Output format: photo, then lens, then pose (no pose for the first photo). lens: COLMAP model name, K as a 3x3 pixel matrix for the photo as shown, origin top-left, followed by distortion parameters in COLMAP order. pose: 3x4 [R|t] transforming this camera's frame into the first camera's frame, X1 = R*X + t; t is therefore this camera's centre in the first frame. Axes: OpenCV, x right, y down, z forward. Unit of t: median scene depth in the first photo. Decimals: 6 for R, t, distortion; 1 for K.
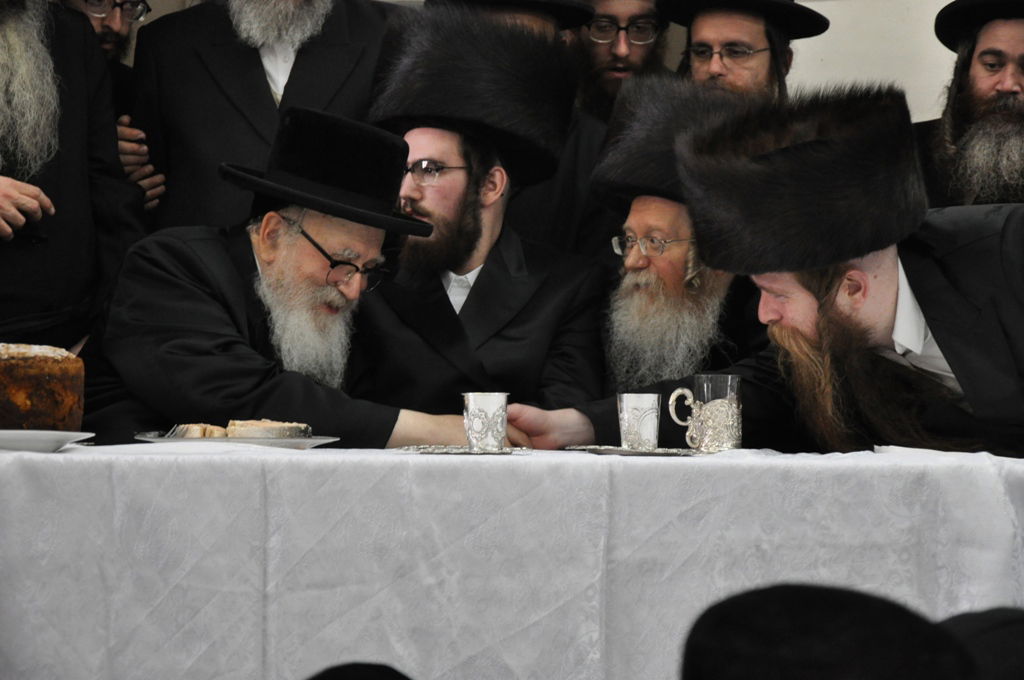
lens RADIAL K [[3049.9, 0, 509.3], [0, 3049.9, 338.2], [0, 0, 1]] dist [0.984409, 0.242568]
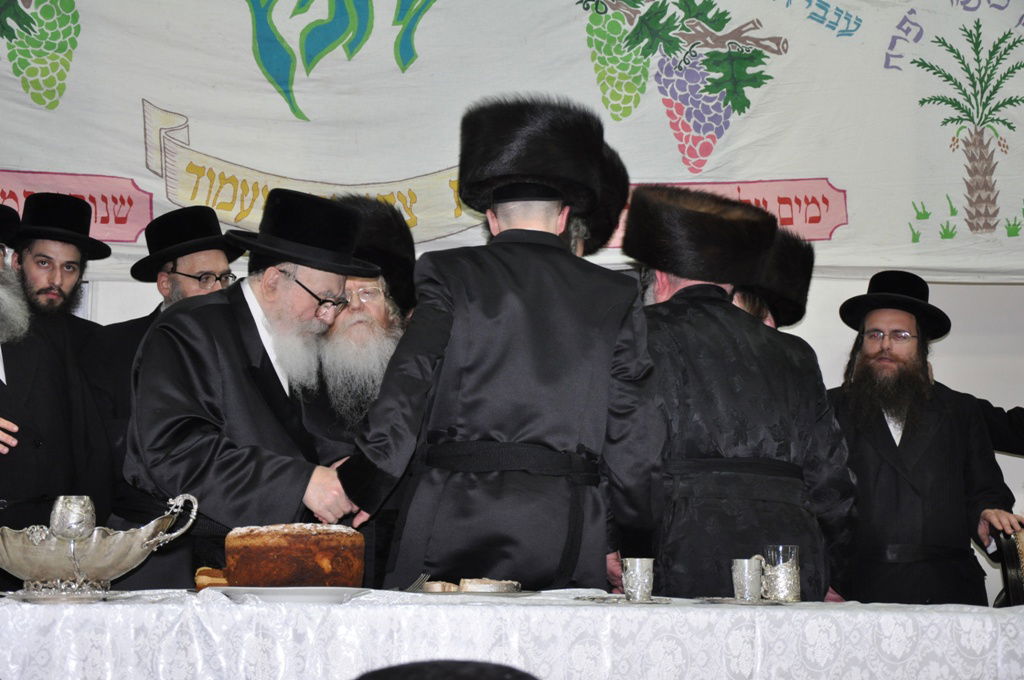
lens RADIAL K [[1725.8, 0, 512.1], [0, 1725.8, 337.9], [0, 0, 1]] dist [0.237341, 0.349816]
pose [[0.999678, 0.000995, 0.025357, -0.093196], [0.001656, 0.994543, -0.104319, 0.000517], [-0.025323, 0.104327, 0.994221, 0.225944]]
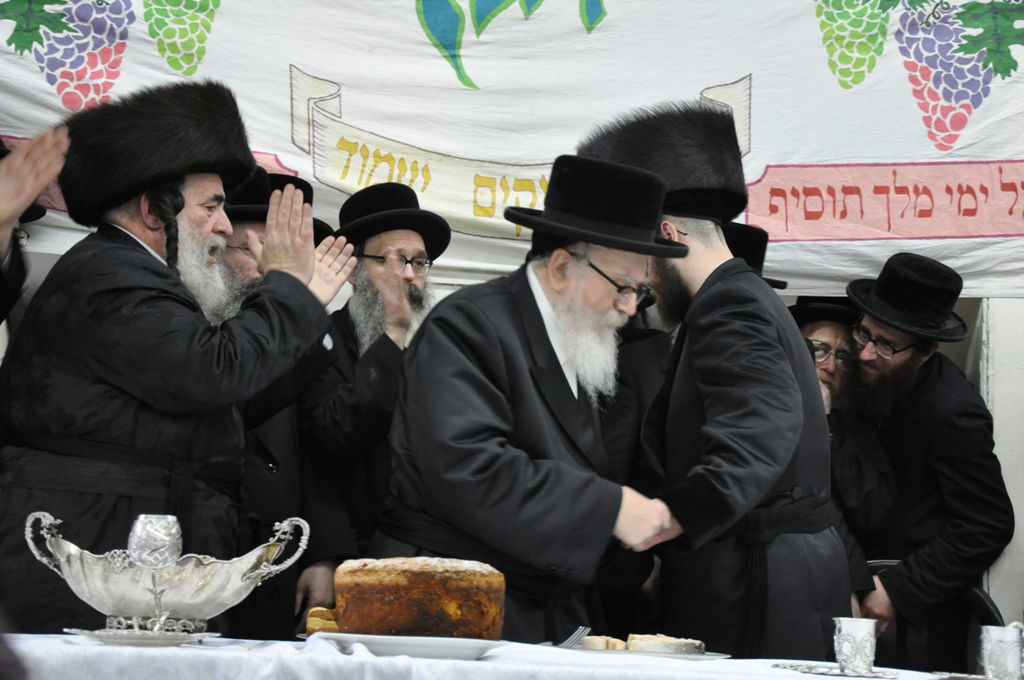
lens RADIAL K [[1862.1, 0, 515.4], [0, 1862.1, 340.1], [0, 0, 1]] dist [0.331746, 0.319611]
pose [[0.995440, 0.019281, -0.093425, -0.073745], [-0.030056, 0.992871, -0.115339, 0.000804], [0.090535, 0.117621, 0.988923, 0.332676]]
